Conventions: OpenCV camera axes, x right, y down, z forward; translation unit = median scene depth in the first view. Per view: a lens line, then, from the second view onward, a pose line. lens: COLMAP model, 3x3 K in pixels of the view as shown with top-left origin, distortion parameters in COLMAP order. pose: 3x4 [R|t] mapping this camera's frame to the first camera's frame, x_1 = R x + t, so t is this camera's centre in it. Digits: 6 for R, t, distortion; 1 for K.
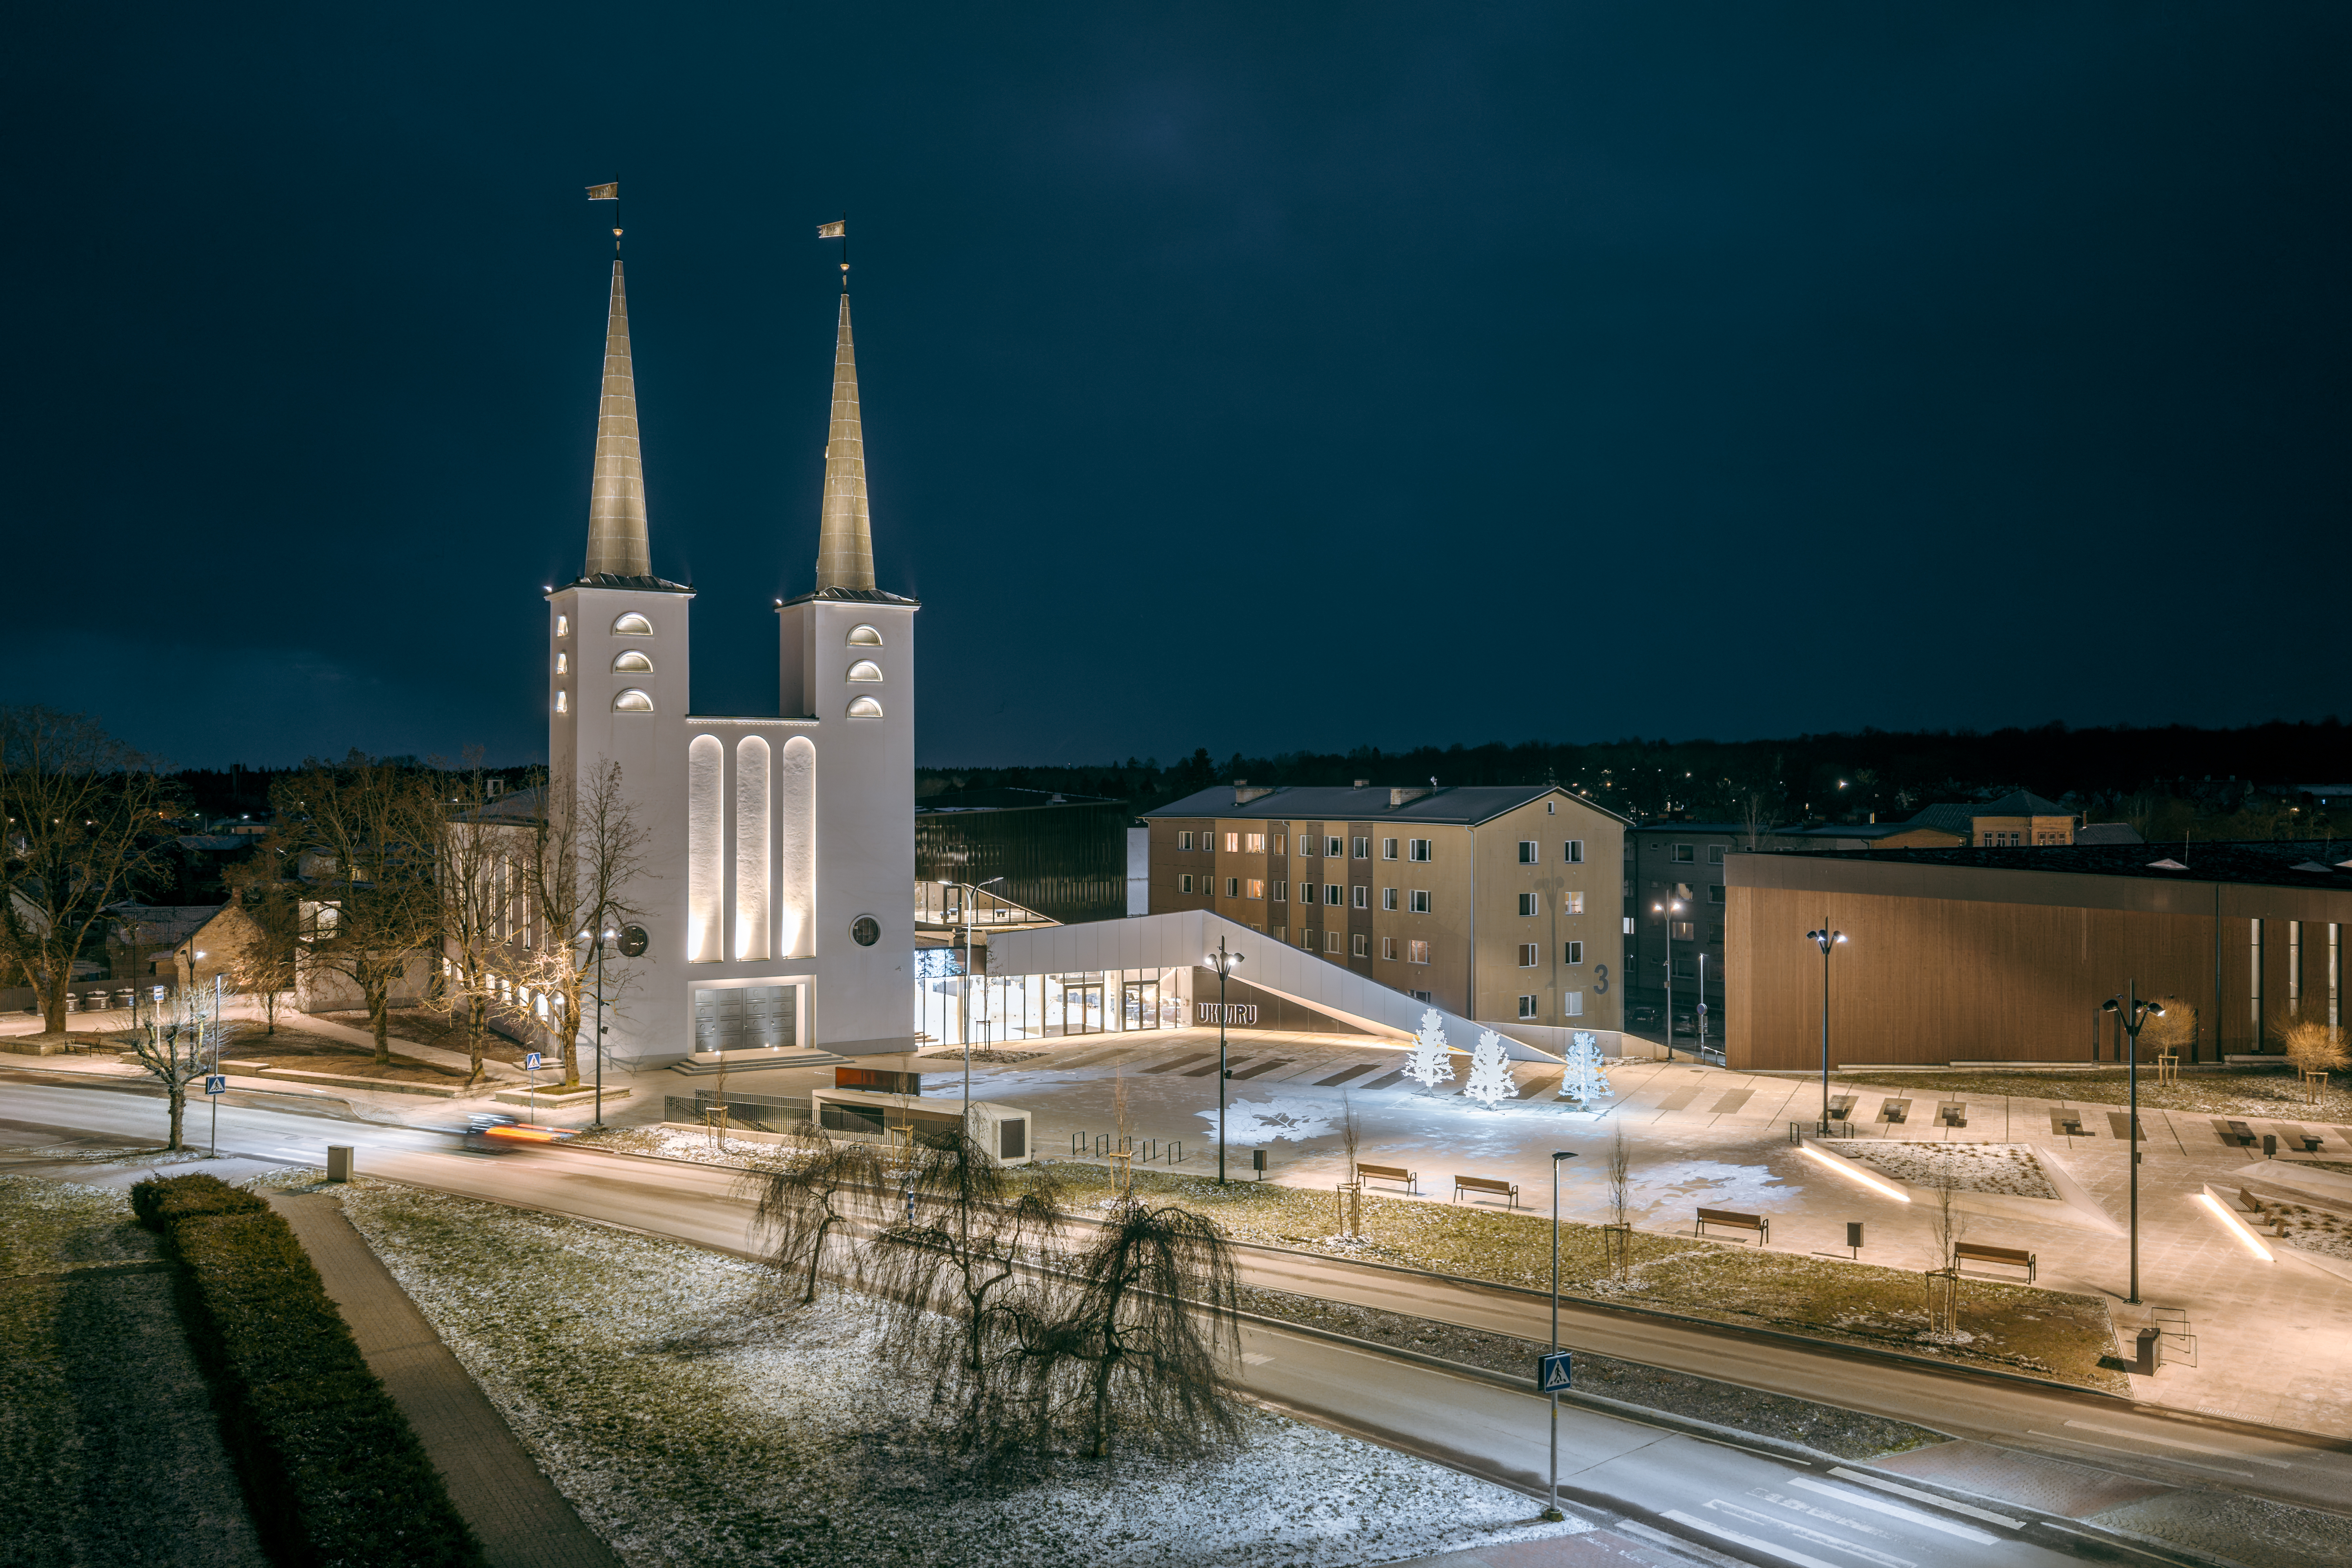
lens RADIAL K [[1805.3, 0, 1179.2], [0, 1805.3, 745.2], [0, 0, 1]] dist [0.008350, 0.001427]
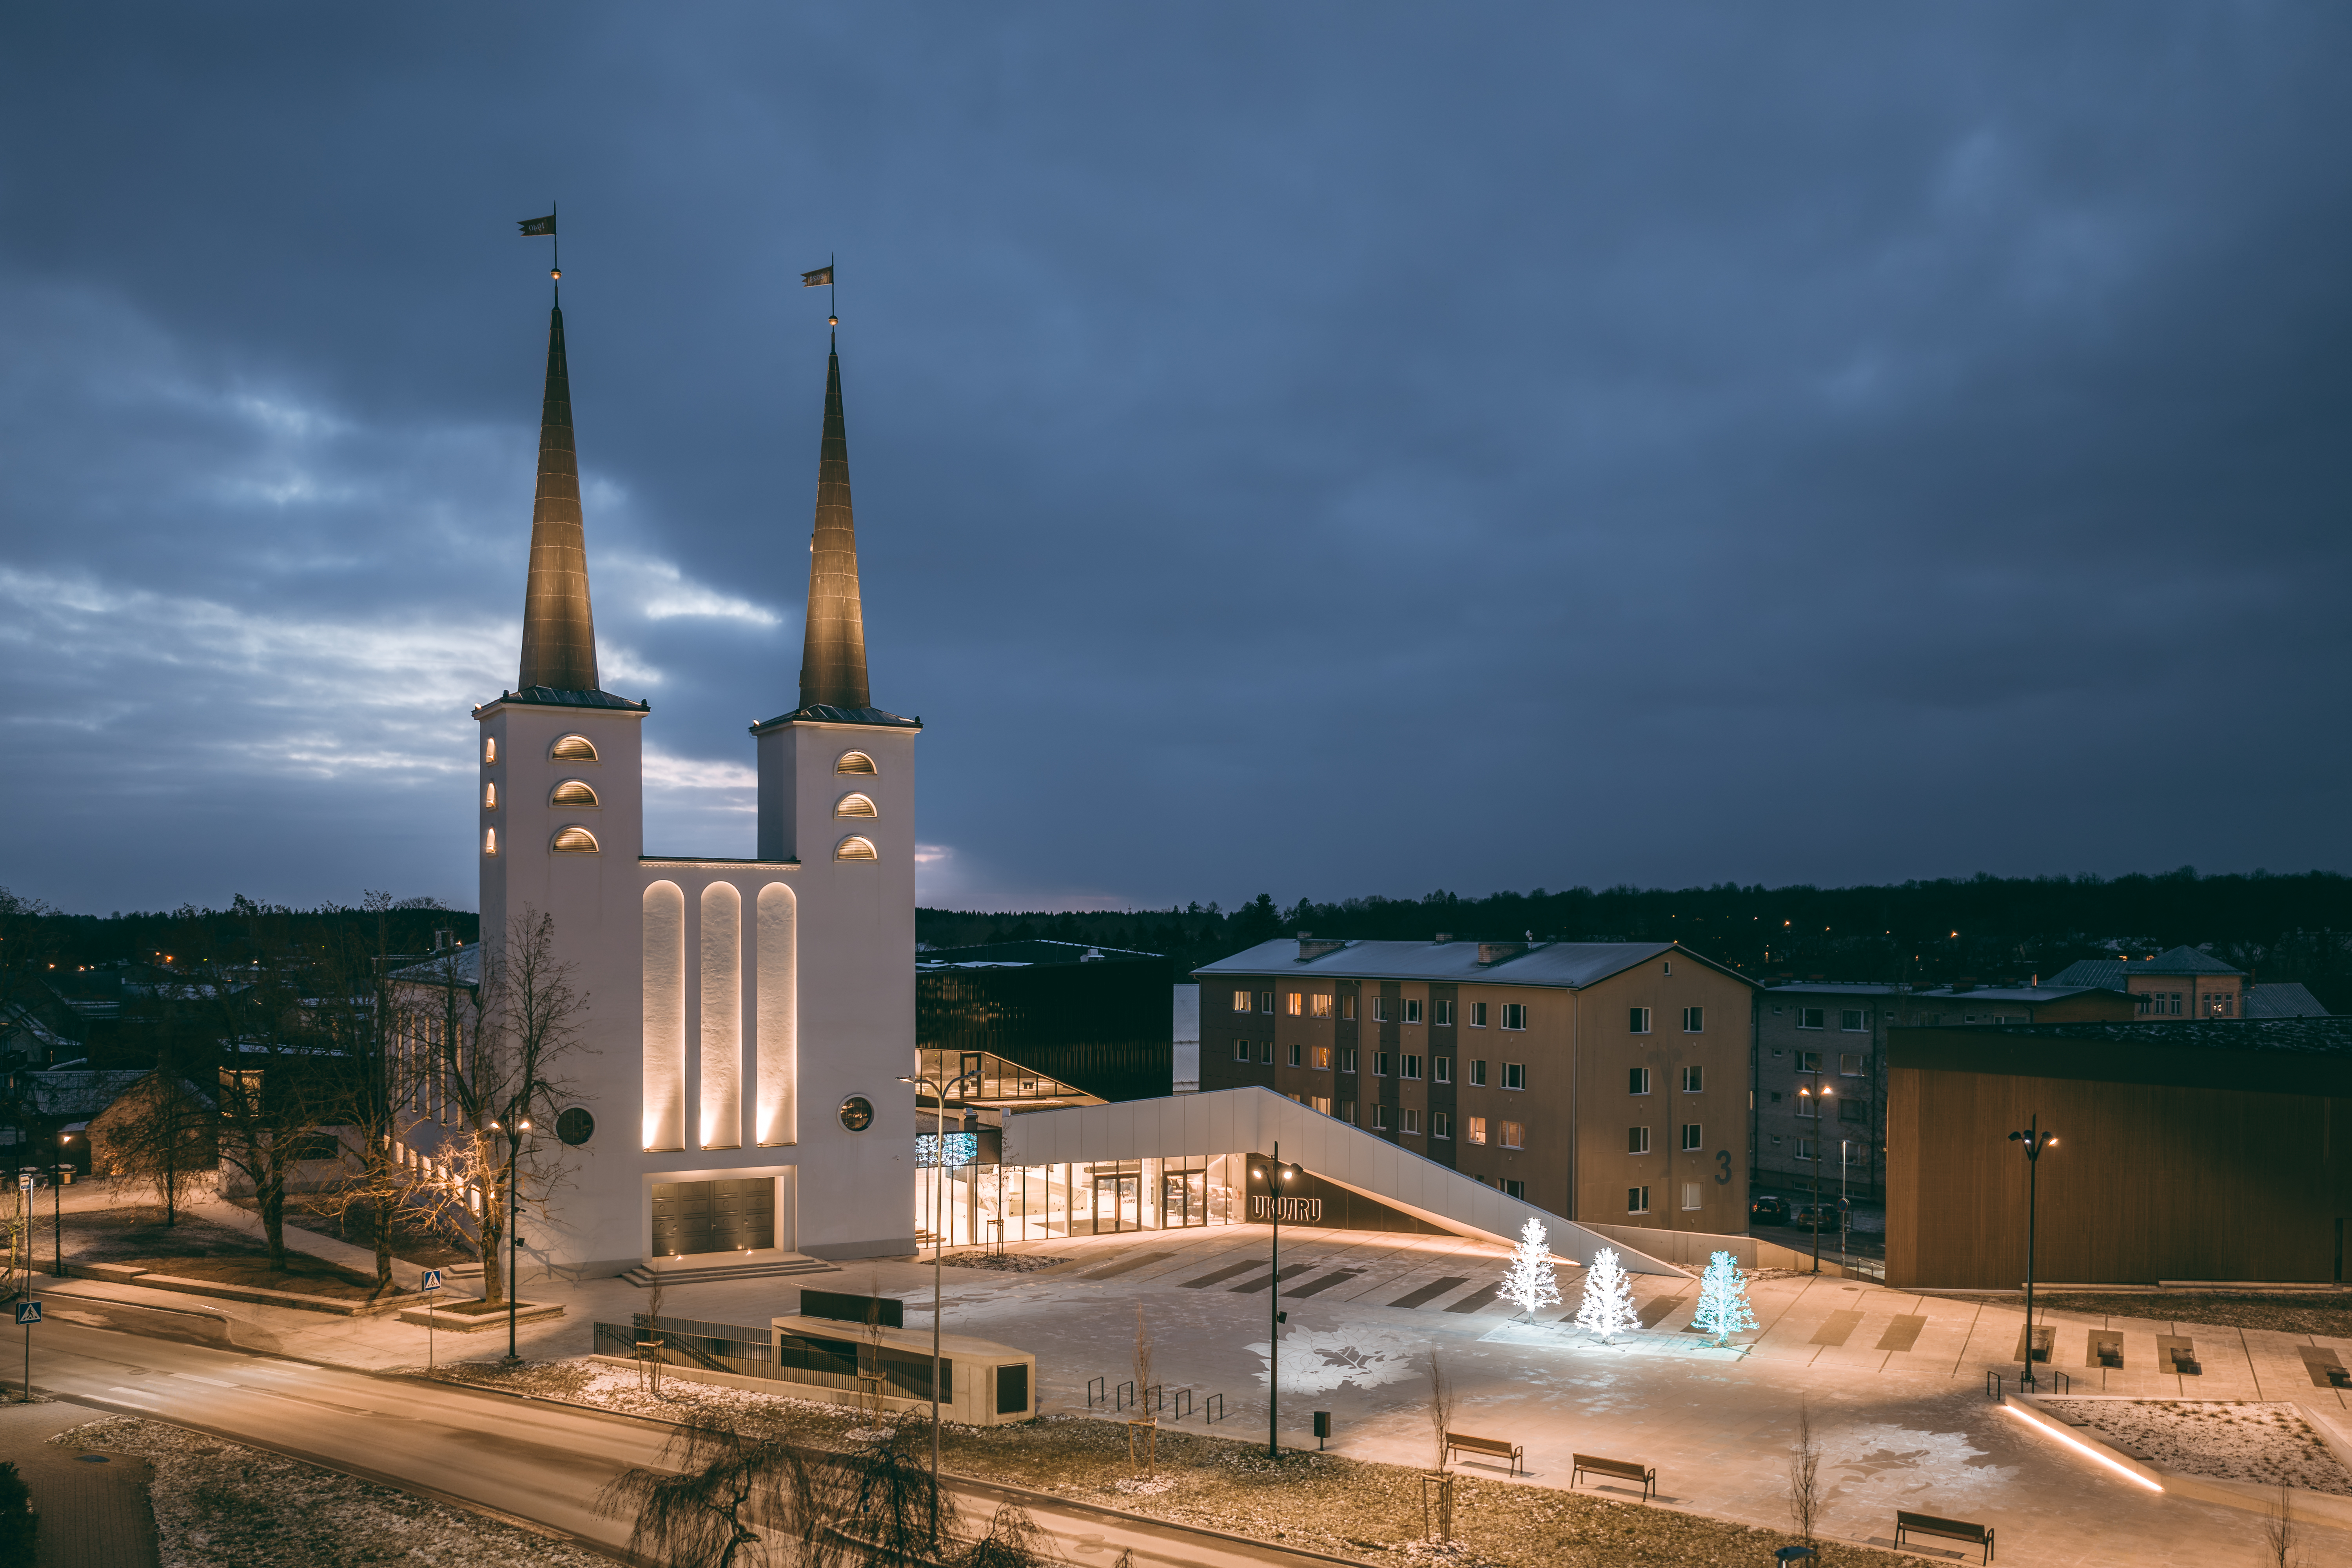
lens RADIAL K [[1868.1, 0, 1178.4], [0, 1868.1, 915.7], [0, 0, 1]] dist [0.005361, -0.005502]
pose [[0.999352, 0.004697, -0.035696, 0.007939], [-0.004175, 0.999883, 0.014687, -0.003029], [0.035761, -0.014529, 0.999255, 0.144927]]
